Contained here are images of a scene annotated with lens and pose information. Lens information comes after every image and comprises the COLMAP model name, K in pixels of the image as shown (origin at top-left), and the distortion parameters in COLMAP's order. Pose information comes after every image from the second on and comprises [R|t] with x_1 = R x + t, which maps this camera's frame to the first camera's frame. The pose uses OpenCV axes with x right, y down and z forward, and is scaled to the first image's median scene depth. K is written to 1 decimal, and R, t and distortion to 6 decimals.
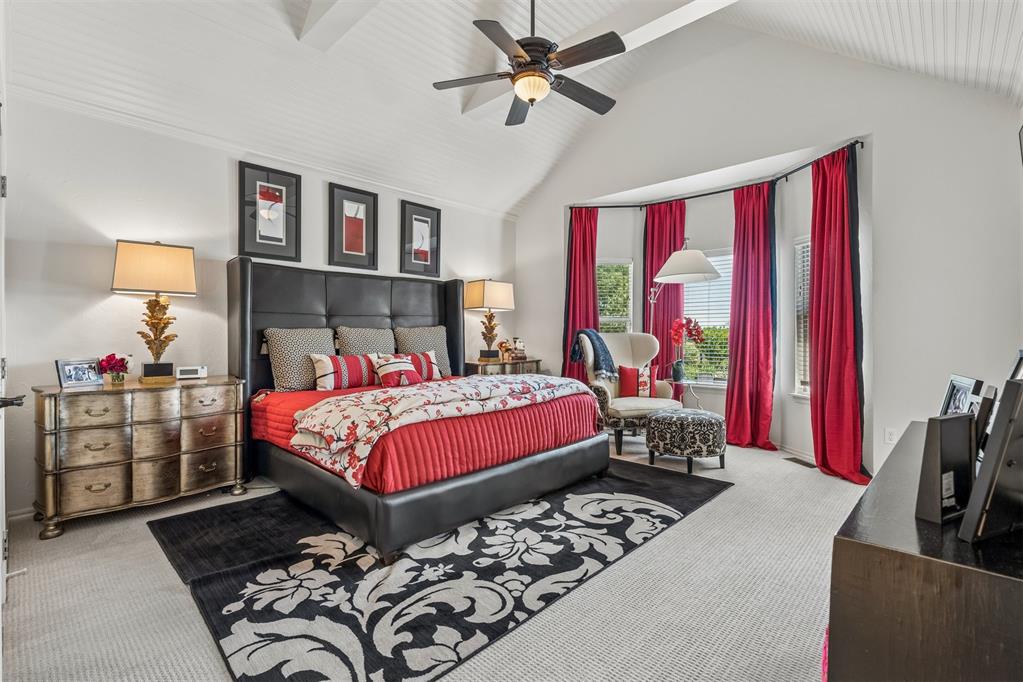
lens RADIAL K [[463.0, 0, 512.8], [0, 463.0, 335.4], [0, 0, 1]] dist [-0.004374, 0.003665]
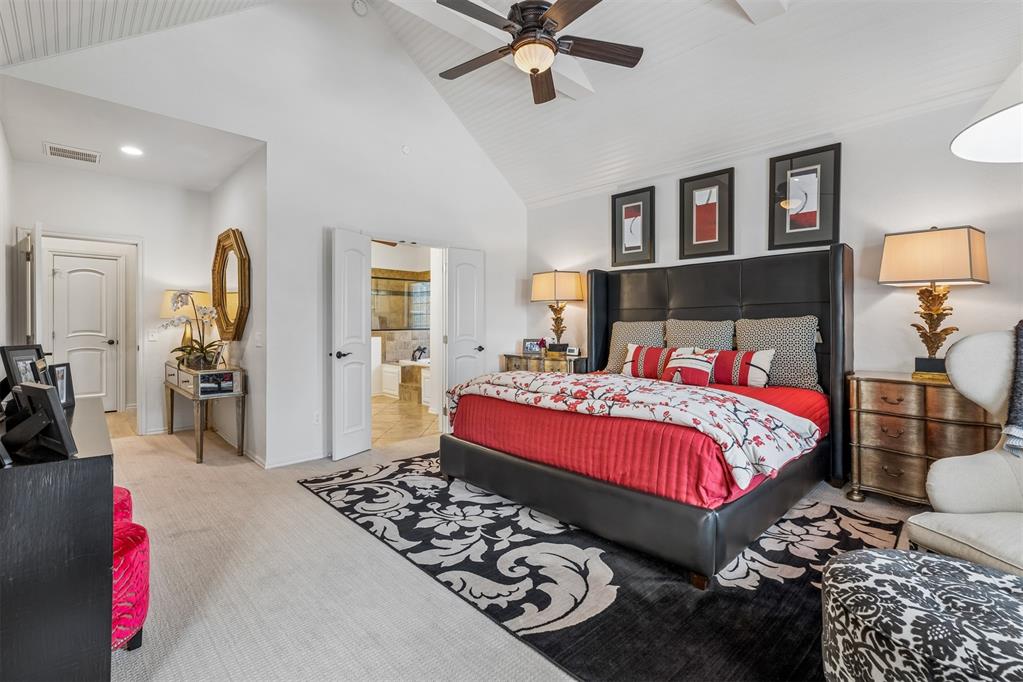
lens RADIAL K [[463.0, 0, 524.3], [0, 463.0, 325.7], [0, 0, 1]] dist [-0.004374, 0.003665]
pose [[-0.023824, 0.004125, -0.999708, 1.005408], [-0.007489, 0.999963, 0.004305, -0.011381], [0.999688, 0.007590, -0.023793, 1.064001]]
